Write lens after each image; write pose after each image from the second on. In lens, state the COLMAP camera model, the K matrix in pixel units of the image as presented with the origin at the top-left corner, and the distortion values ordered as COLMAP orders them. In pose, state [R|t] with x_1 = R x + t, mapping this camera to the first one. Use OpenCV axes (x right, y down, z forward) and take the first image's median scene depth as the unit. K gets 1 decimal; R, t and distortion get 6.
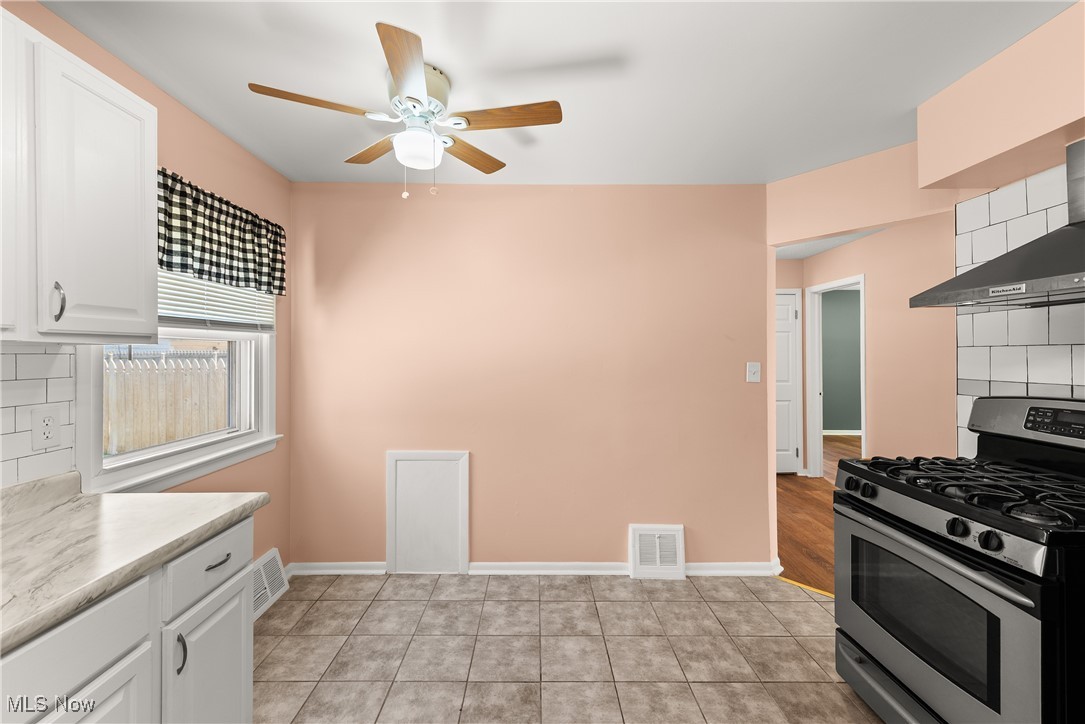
lens RADIAL K [[446.9, 0, 539.4], [0, 446.9, 351.5], [0, 0, 1]] dist [0.010993, -0.000265]
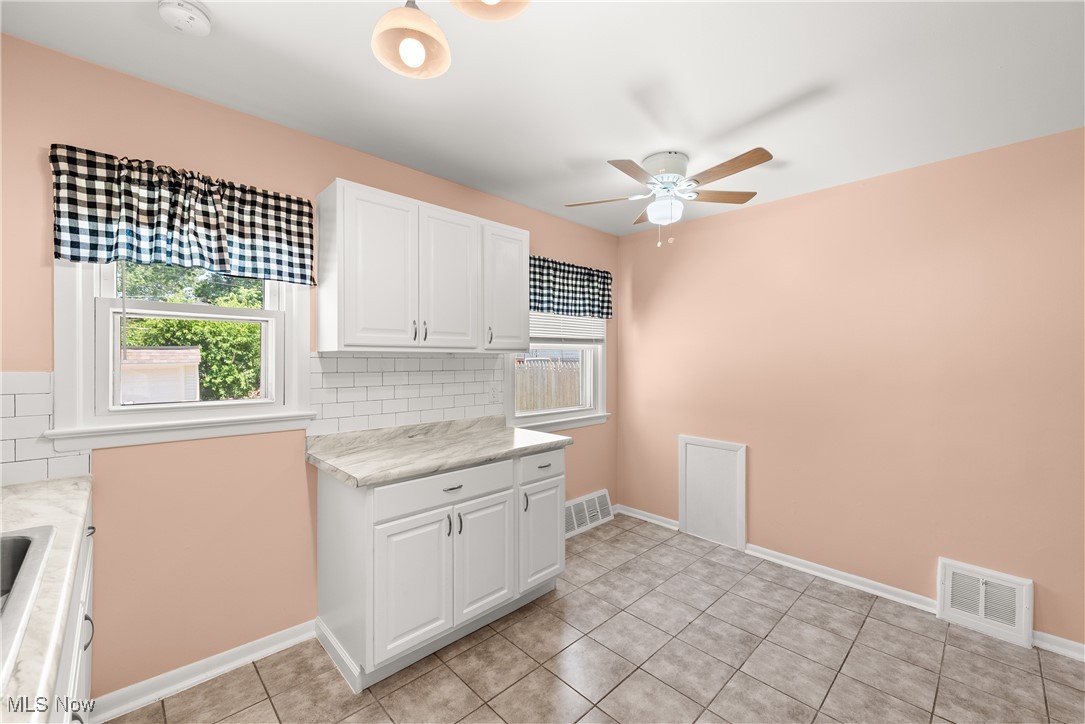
lens RADIAL K [[437.5, 0, 542.5], [0, 437.5, 362.0], [0, 0, 1]] dist [0.001285, -0.000044]
pose [[0.689799, 0.008664, -0.723949, 0.356167], [0.001164, 0.999914, 0.013076, -0.001989], [0.724000, -0.009863, 0.689729, -0.165409]]
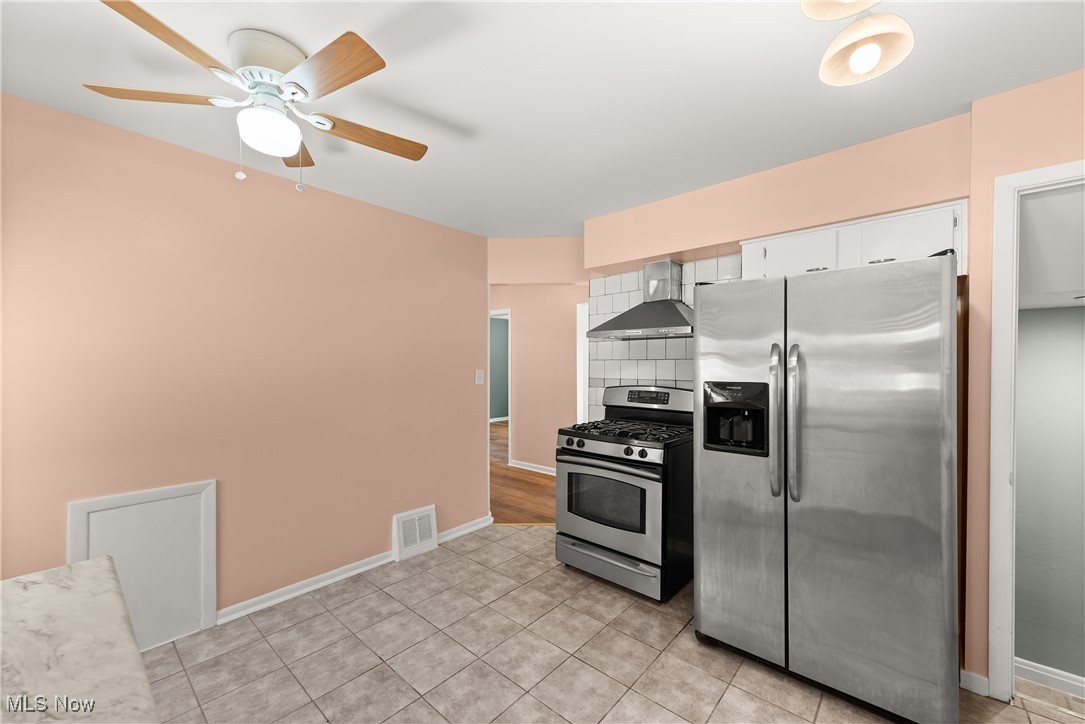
lens RADIAL K [[424.0, 0, 542.7], [0, 424.0, 368.7], [0, 0, 1]] dist [0.008603, -0.000264]
pose [[0.667521, -0.005811, 0.744568, -0.427512], [-0.007064, 0.999875, 0.014136, 0.001232], [-0.744558, -0.014695, 0.667397, 0.023032]]
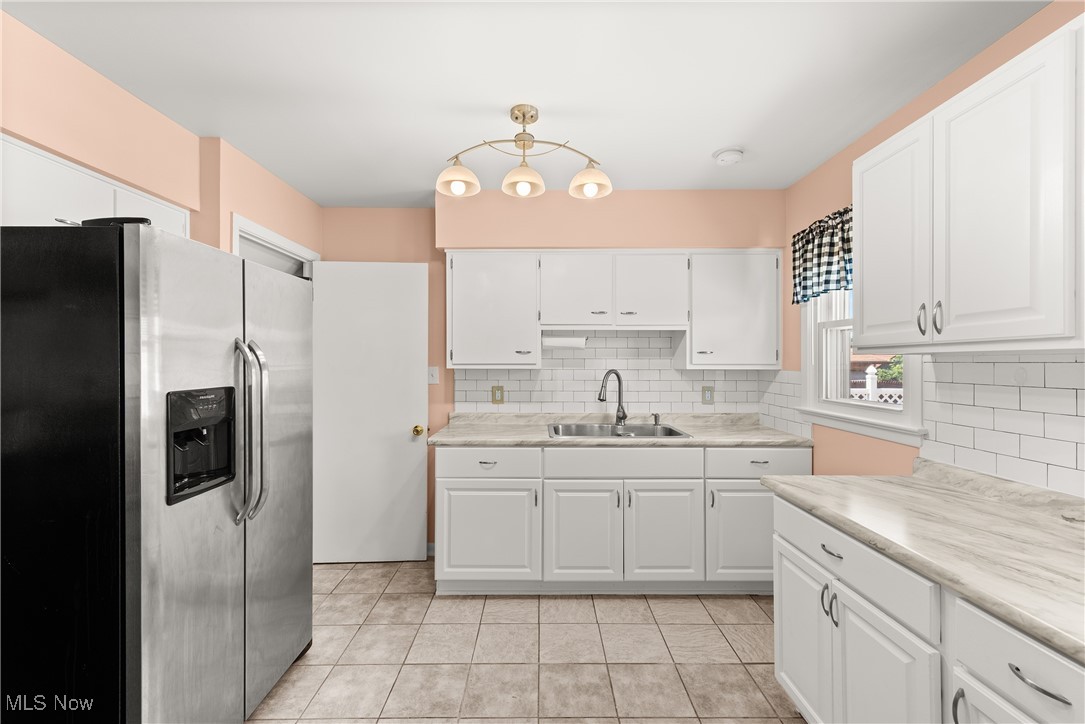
lens RADIAL K [[437.5, 0, 542.5], [0, 437.5, 362.0], [0, 0, 1]] dist [0.001285, -0.000044]
pose [[-0.999992, -0.000757, 0.003947, -0.000847], [-0.000778, 0.999985, -0.005401, 0.004746], [-0.003943, -0.005404, -0.999978, 0.905646]]
